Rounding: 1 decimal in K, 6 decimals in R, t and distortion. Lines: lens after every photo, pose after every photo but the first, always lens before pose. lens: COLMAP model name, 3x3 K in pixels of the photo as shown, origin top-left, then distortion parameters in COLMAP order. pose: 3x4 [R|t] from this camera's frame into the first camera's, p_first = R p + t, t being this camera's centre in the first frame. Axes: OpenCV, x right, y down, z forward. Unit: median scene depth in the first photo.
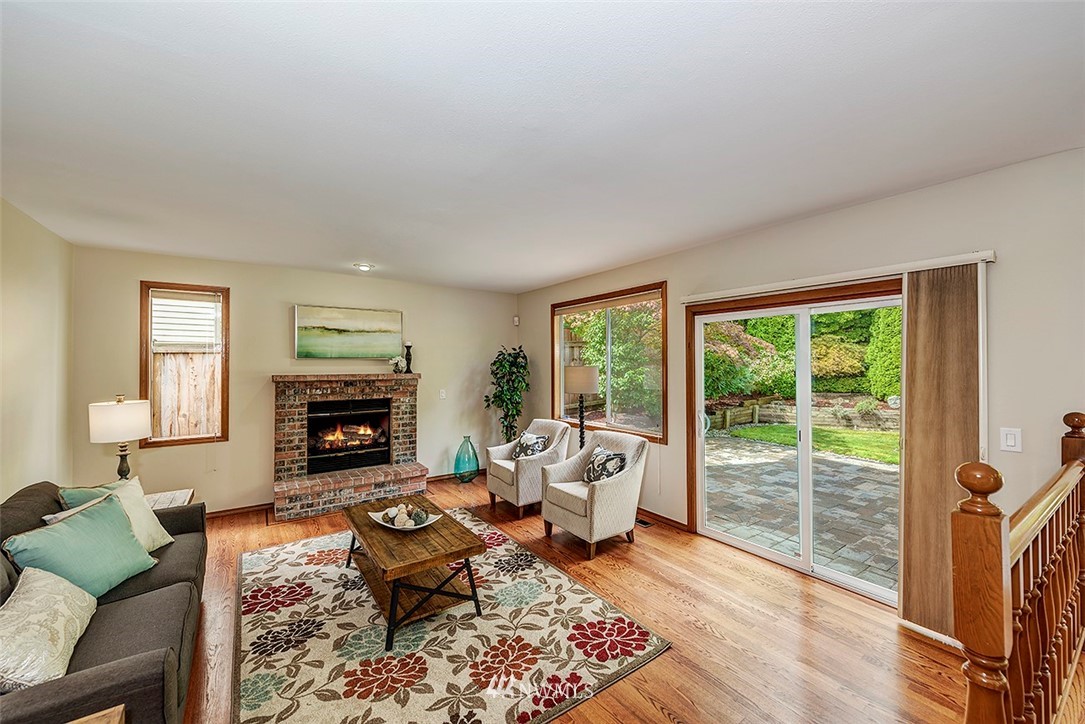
lens RADIAL K [[430.5, 0, 541.7], [0, 430.5, 359.3], [0, 0, 1]] dist [0.001285, 0.000077]
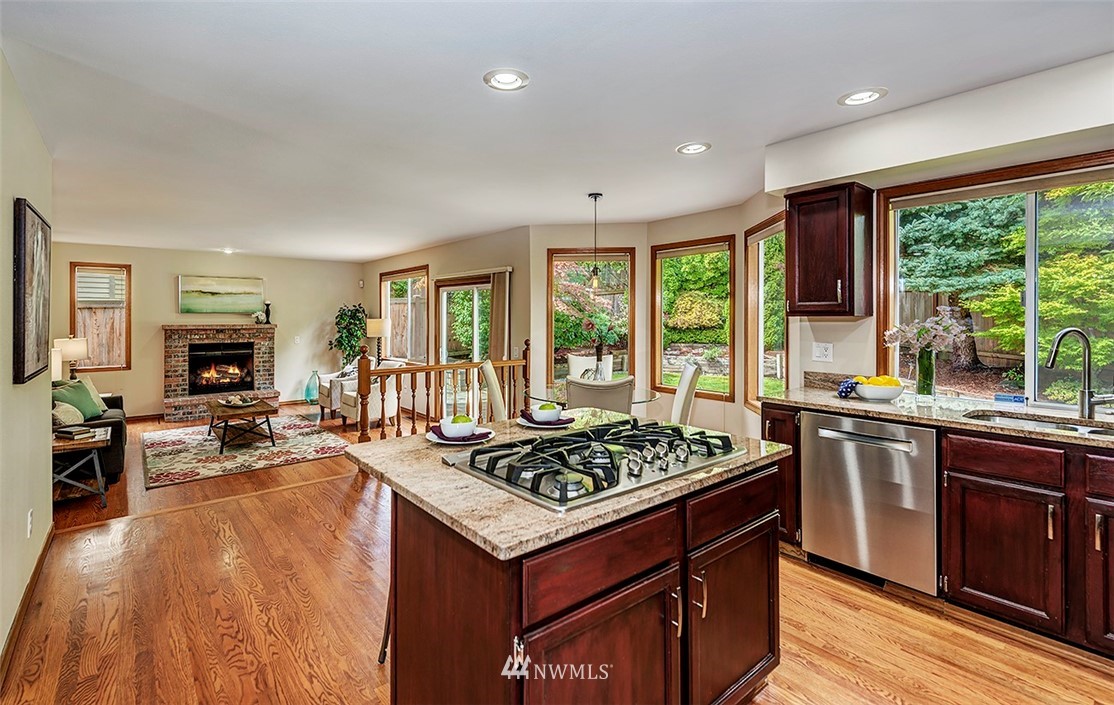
lens RADIAL K [[509.7, 0, 542.0], [0, 509.7, 317.3], [0, 0, 1]] dist [-0.003982, -0.000812]
pose [[0.996753, 0.001374, 0.080508, 0.464896], [-0.002291, 0.999934, 0.011297, -0.009925], [-0.080487, -0.011444, 0.996690, -0.735435]]
